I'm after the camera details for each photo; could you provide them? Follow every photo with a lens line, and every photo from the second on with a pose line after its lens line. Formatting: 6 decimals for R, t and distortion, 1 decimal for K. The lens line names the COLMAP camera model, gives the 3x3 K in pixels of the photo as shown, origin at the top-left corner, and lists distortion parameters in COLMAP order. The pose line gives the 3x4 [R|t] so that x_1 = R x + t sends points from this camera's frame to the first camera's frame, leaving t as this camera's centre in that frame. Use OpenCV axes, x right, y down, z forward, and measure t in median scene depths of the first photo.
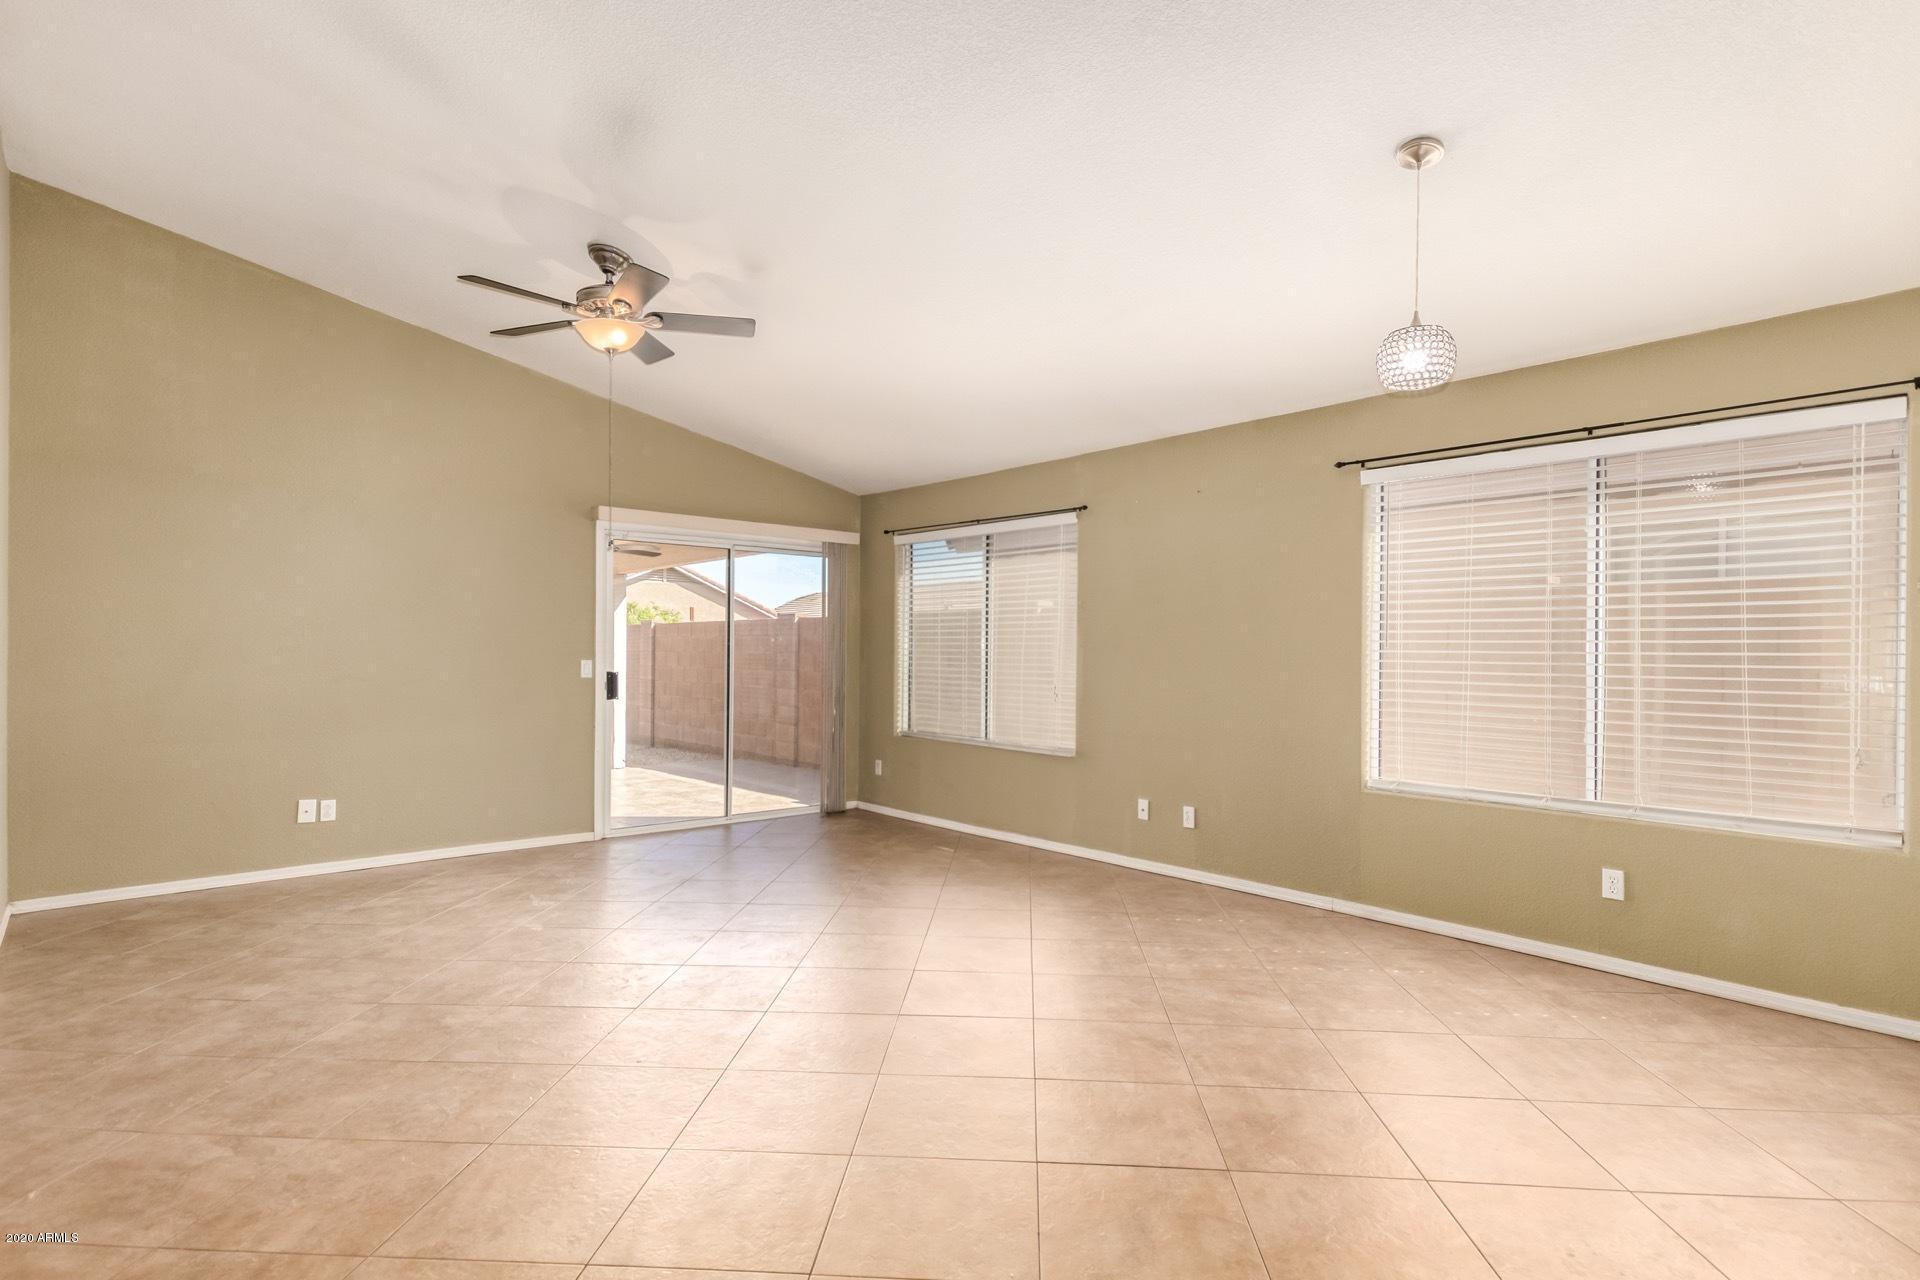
lens RADIAL K [[968.7, 0, 956.9], [0, 968.7, 643.9], [0, 0, 1]] dist [-0.000326, 0.000238]
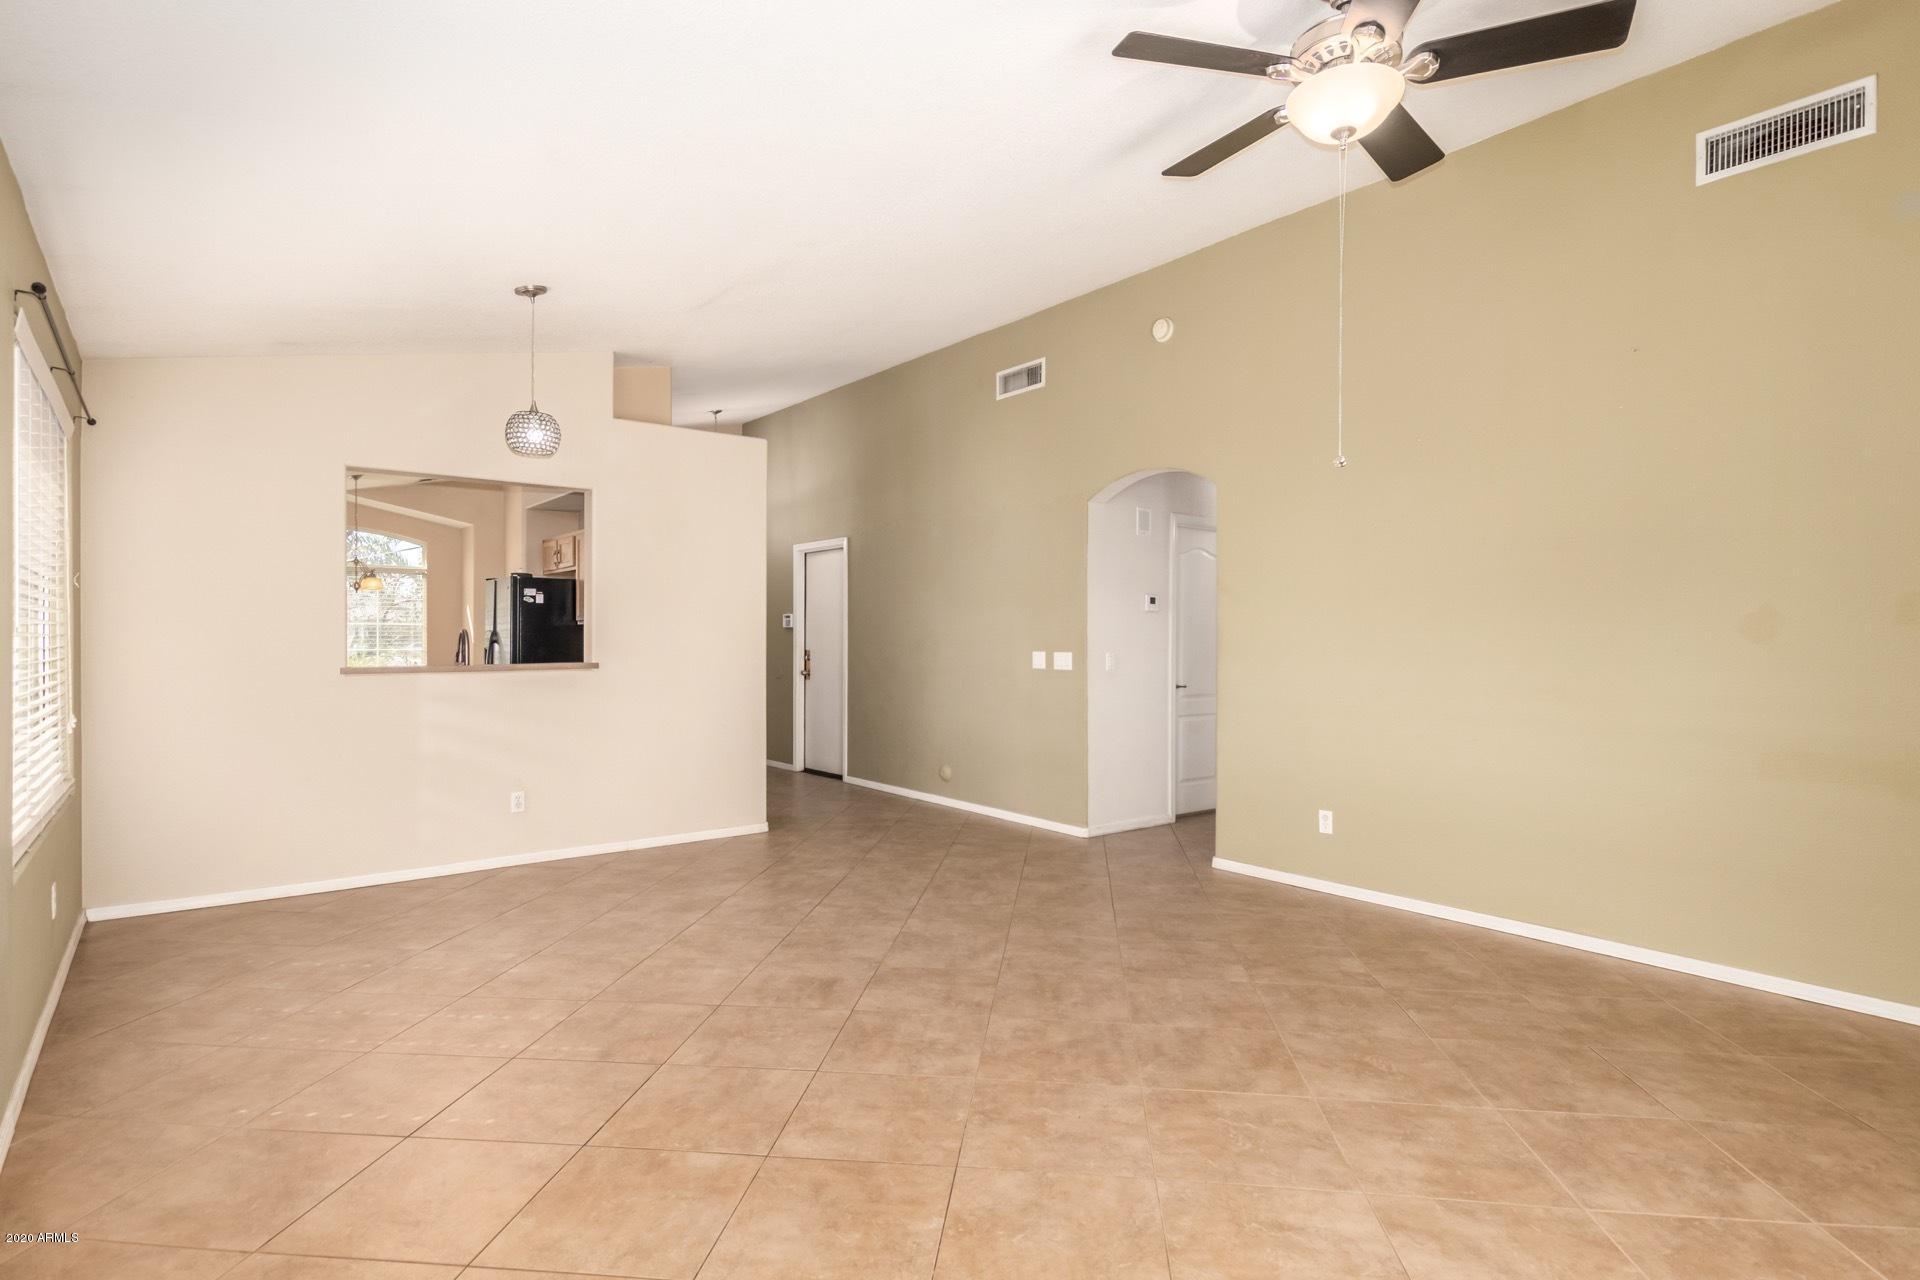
lens RADIAL K [[973.0, 0, 967.2], [0, 973.0, 641.5], [0, 0, 1]] dist [0.008283, -0.000764]
pose [[-0.999268, -0.008544, 0.037298, -0.125008], [-0.008723, 0.999951, -0.004637, 0.009174], [-0.037257, -0.004958, -0.999293, 1.323744]]
